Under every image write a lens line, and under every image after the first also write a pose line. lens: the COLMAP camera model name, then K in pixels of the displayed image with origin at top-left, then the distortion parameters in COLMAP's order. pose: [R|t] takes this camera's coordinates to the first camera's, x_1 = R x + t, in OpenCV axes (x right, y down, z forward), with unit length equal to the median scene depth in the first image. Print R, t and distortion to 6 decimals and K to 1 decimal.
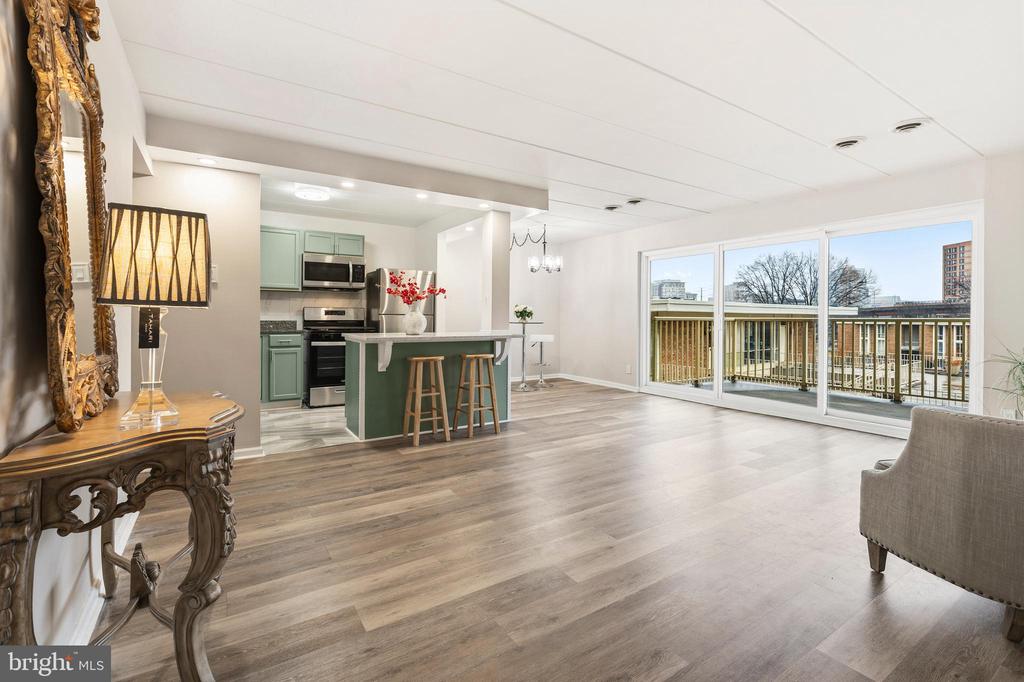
lens RADIAL K [[456.6, 0, 512.1], [0, 456.6, 319.7], [0, 0, 1]] dist [-0.000267, -0.000091]
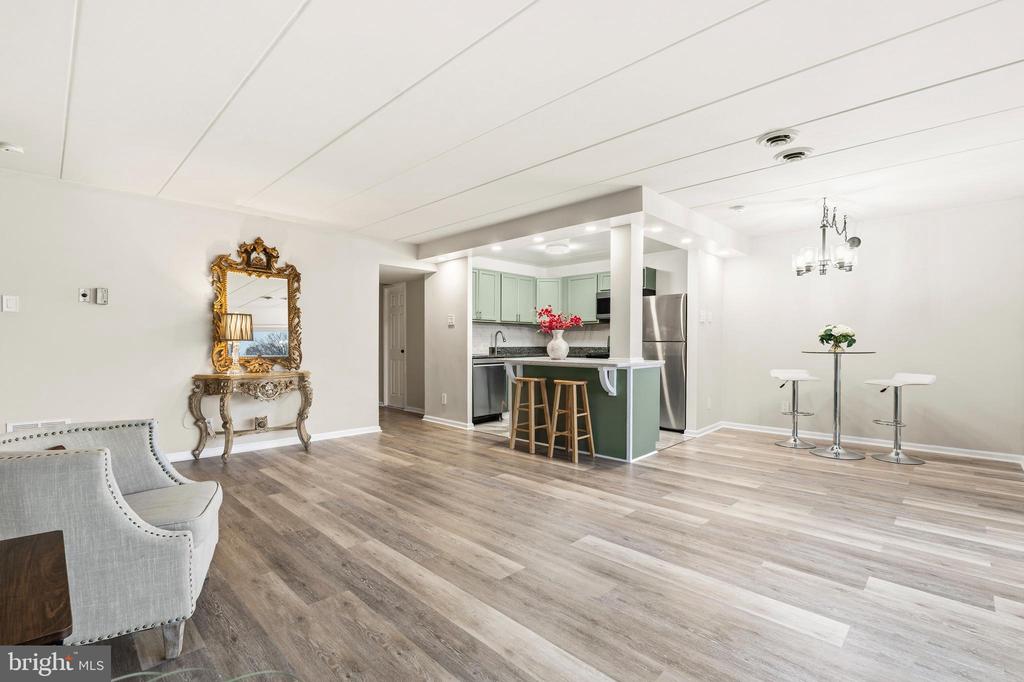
lens RADIAL K [[456.7, 0, 511.9], [0, 456.7, 348.4], [0, 0, 1]] dist [0.001651, 0.000044]
pose [[0.219020, 0.011168, -0.975657, 0.750543], [-0.001840, 0.999937, 0.011033, -0.006387], [0.975719, -0.000621, 0.219027, 0.554894]]
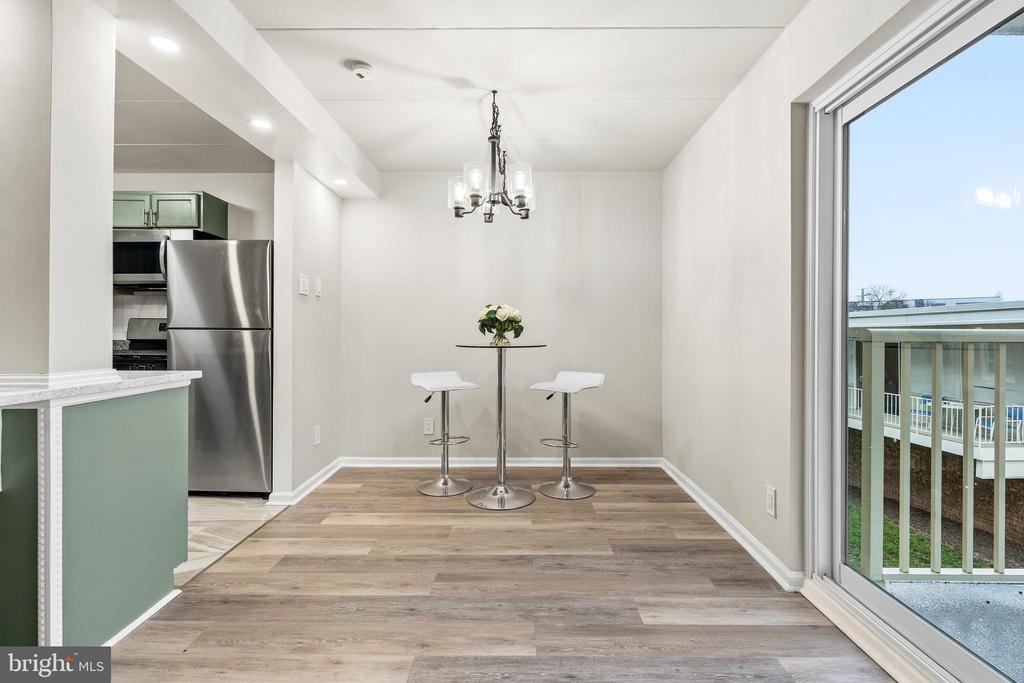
lens RADIAL K [[468.1, 0, 515.9], [0, 468.1, 337.4], [0, 0, 1]] dist [-0.000521, 0.000039]
pose [[0.834270, 0.006938, -0.551312, 0.381941], [-0.004270, 0.999972, 0.006124, -0.004974], [0.551339, -0.002755, 0.834277, 0.862053]]
